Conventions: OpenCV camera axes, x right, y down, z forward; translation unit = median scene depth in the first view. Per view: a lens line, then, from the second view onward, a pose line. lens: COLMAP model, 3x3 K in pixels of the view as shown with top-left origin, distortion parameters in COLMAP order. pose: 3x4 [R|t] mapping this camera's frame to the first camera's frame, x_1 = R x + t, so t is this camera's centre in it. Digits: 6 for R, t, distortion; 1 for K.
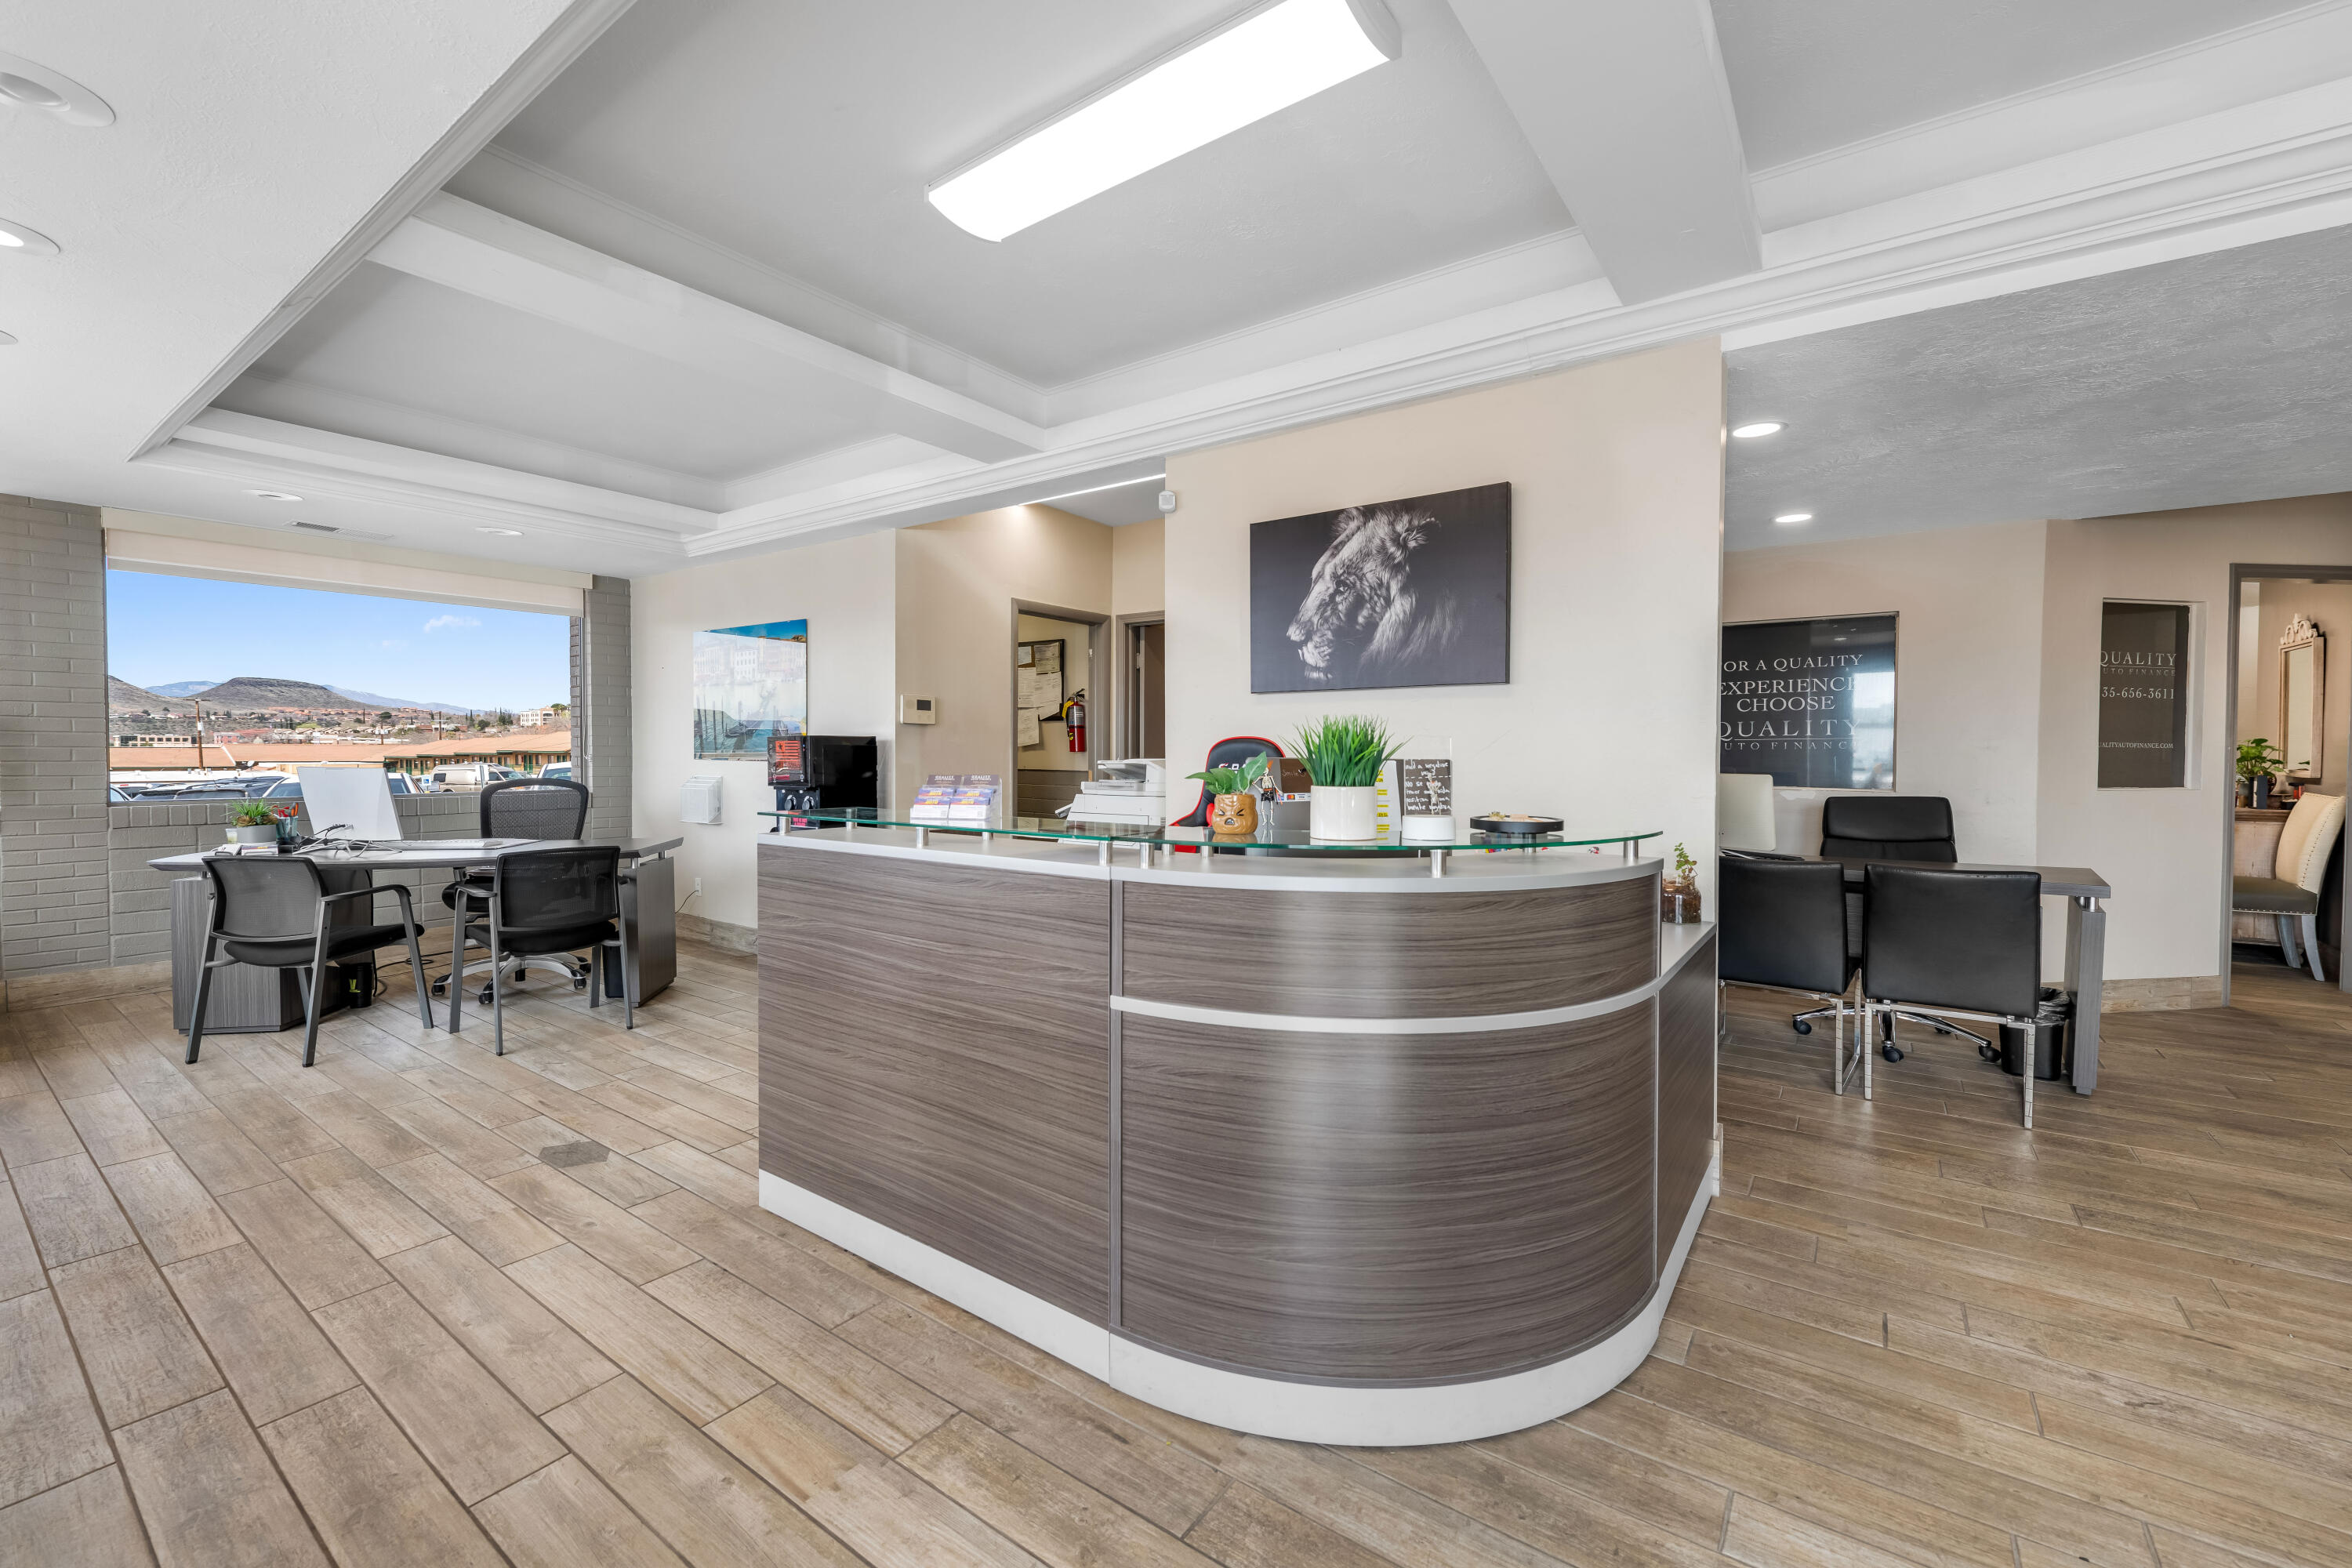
lens RADIAL K [[963.7, 0, 1177.7], [0, 963.7, 773.4], [0, 0, 1]] dist [0.000896, 0.000046]
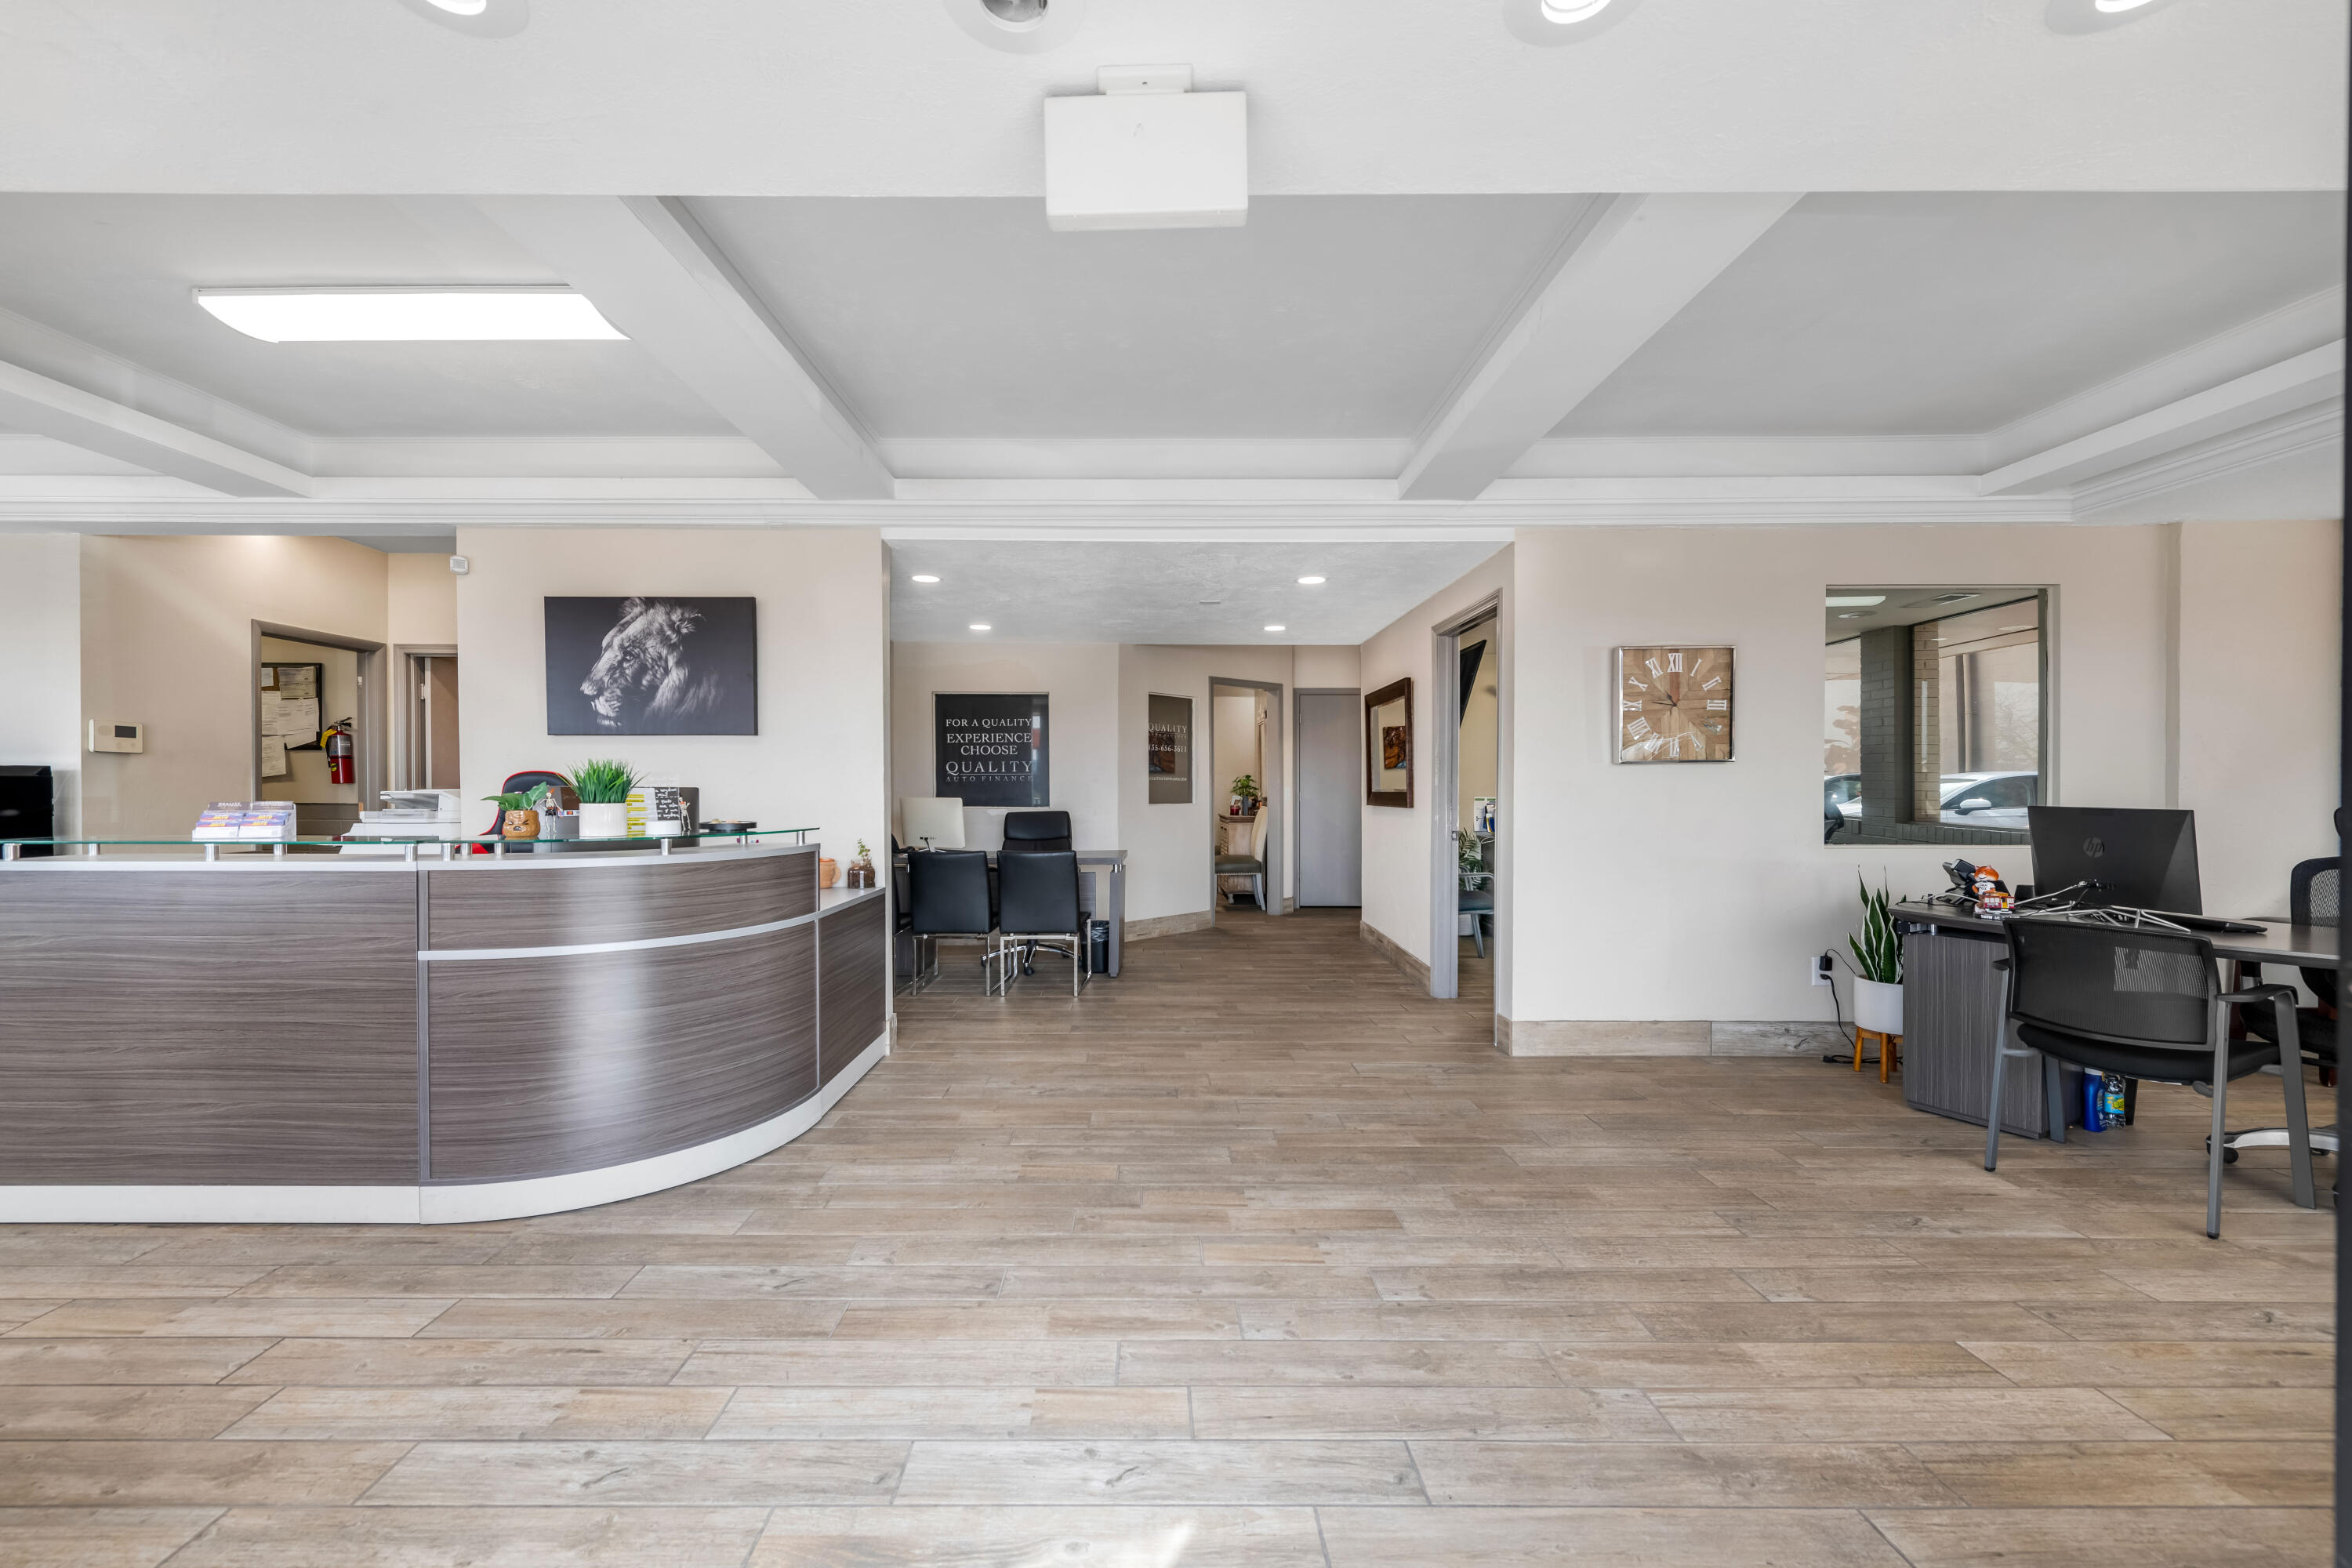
lens RADIAL K [[927.1, 0, 1150.8], [0, 927.1, 797.6], [0, 0, 1]] dist [0.001158, -0.000433]
pose [[0.807444, -0.009592, 0.589867, -0.000801], [0.014161, 0.999895, -0.003124, 0.012436], [-0.589775, 0.010875, 0.807495, -0.452175]]
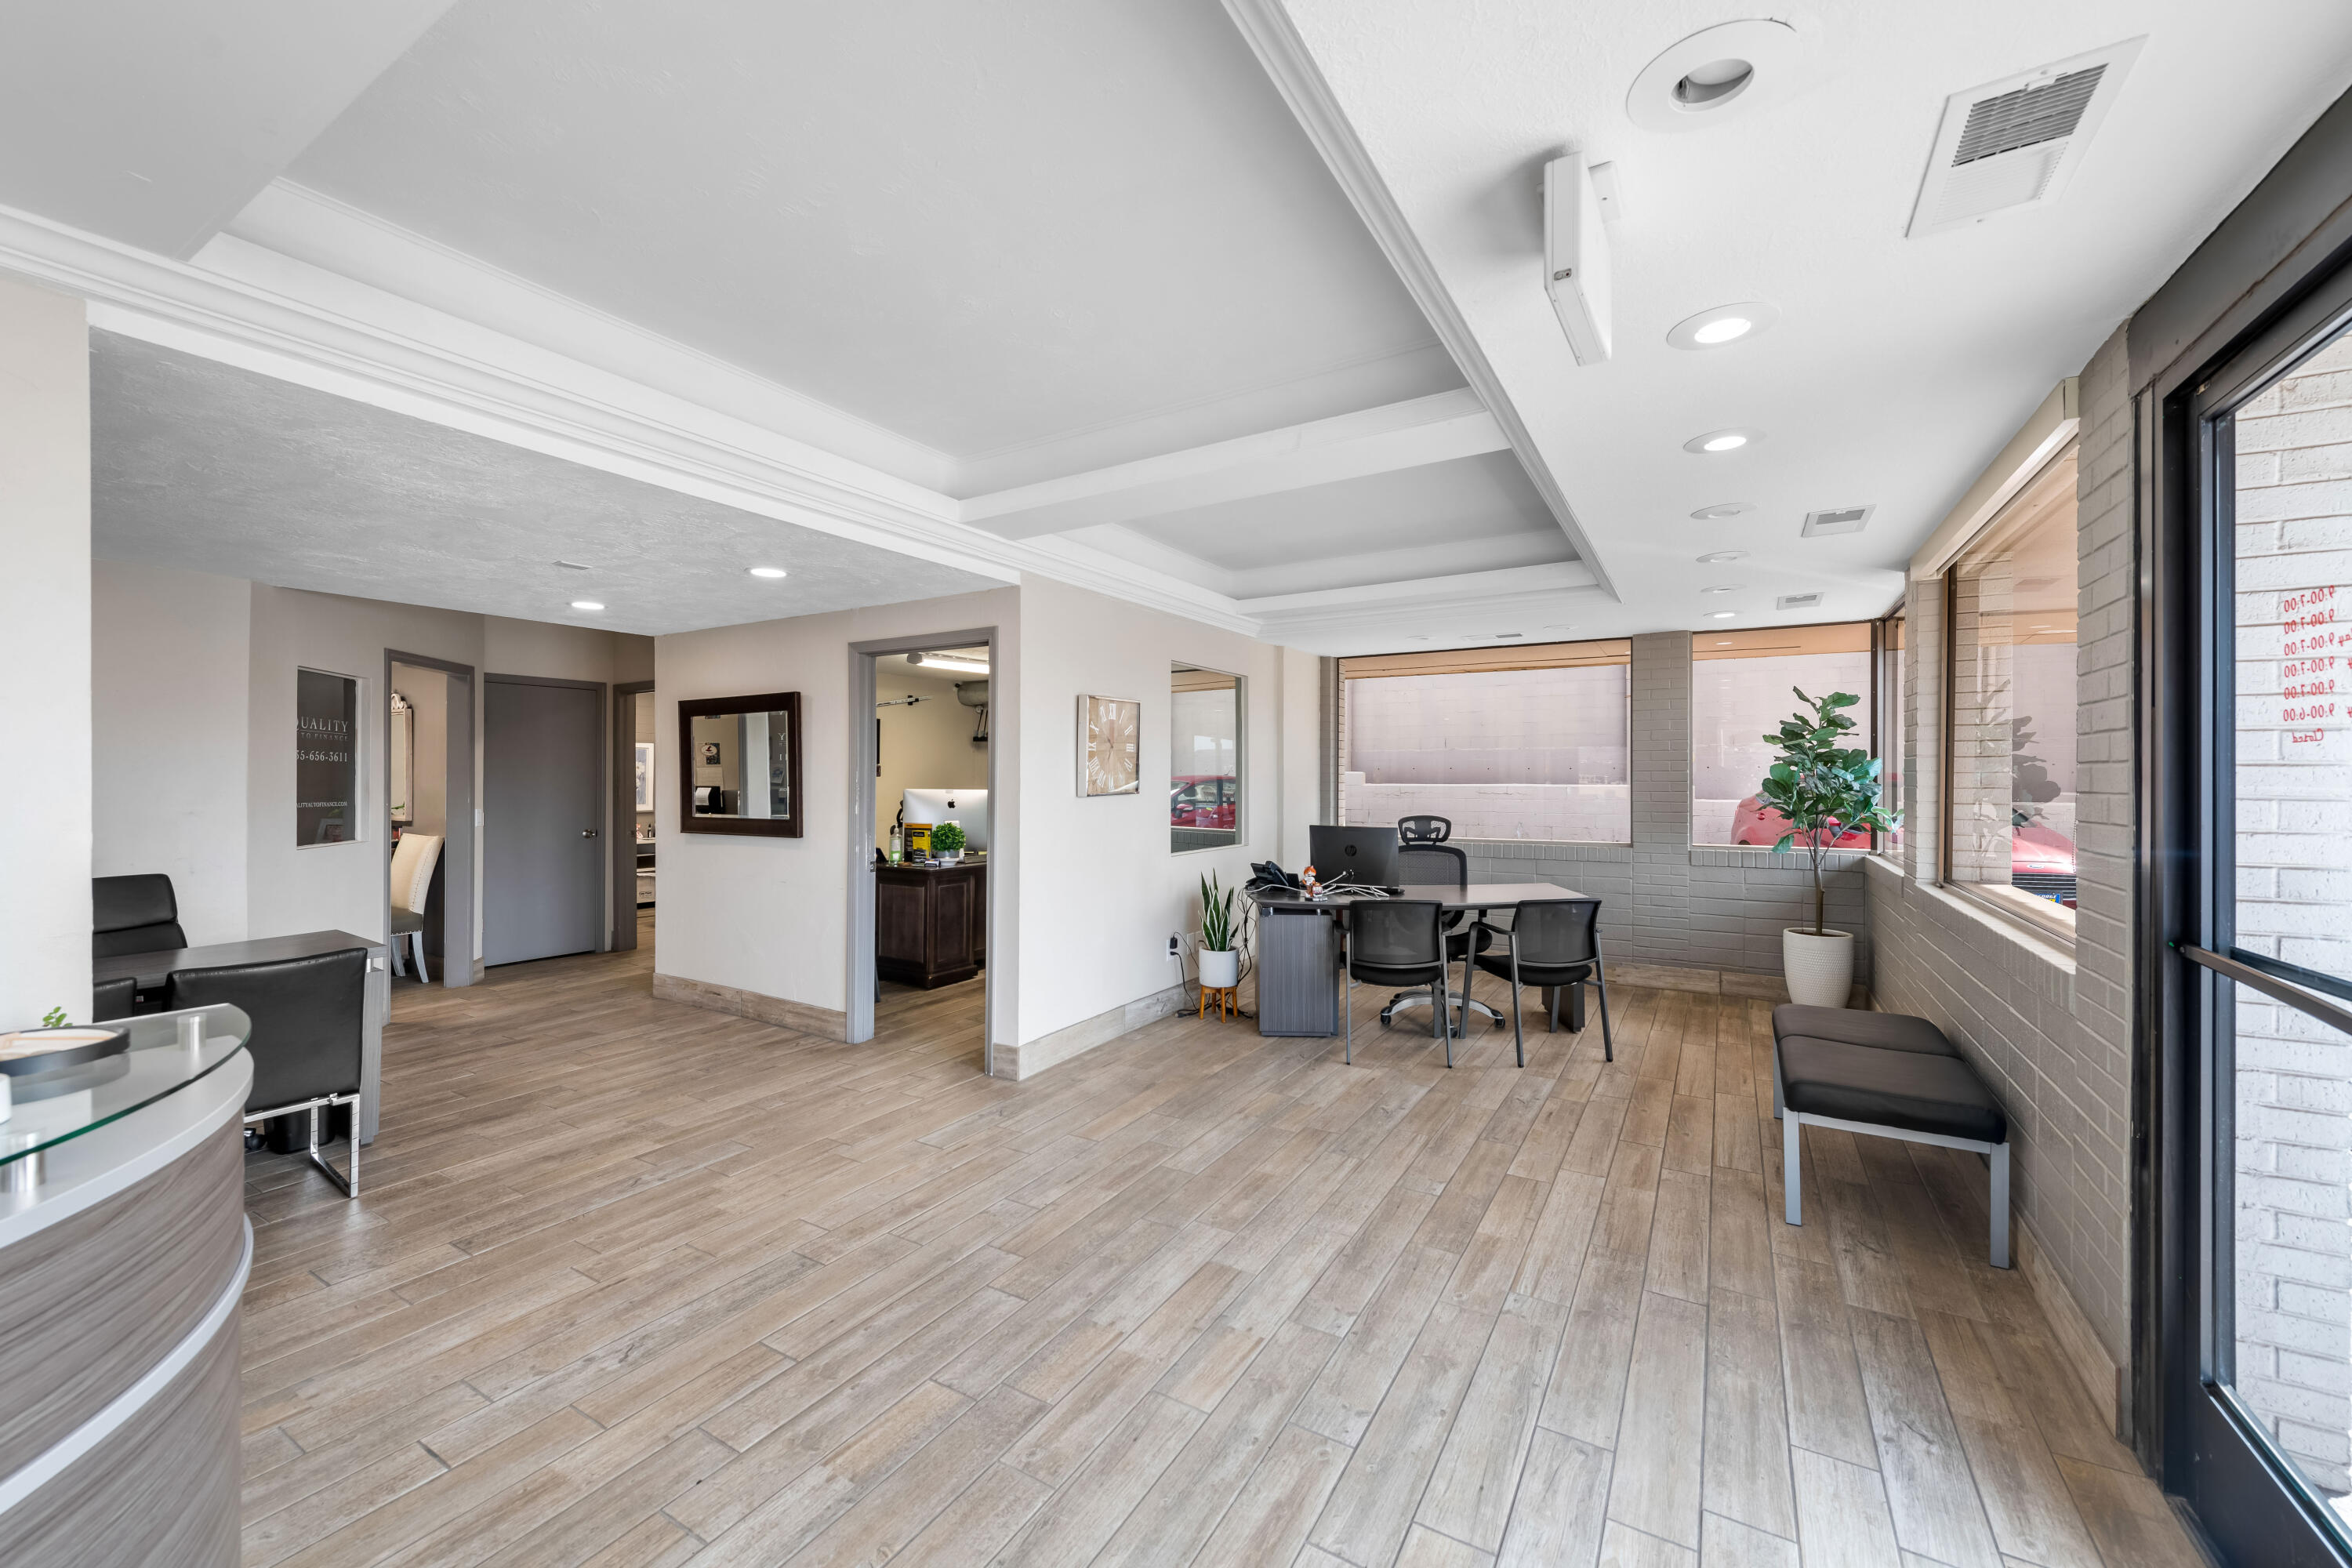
lens RADIAL K [[909.7, 0, 1178.5], [0, 909.7, 776.6], [0, 0, 1]] dist [0.018362, -0.010425]
pose [[-0.090885, -0.001989, 0.995859, -0.172339], [0.021077, 0.999770, 0.003920, -0.066306], [-0.995638, 0.021346, -0.090823, 0.206450]]
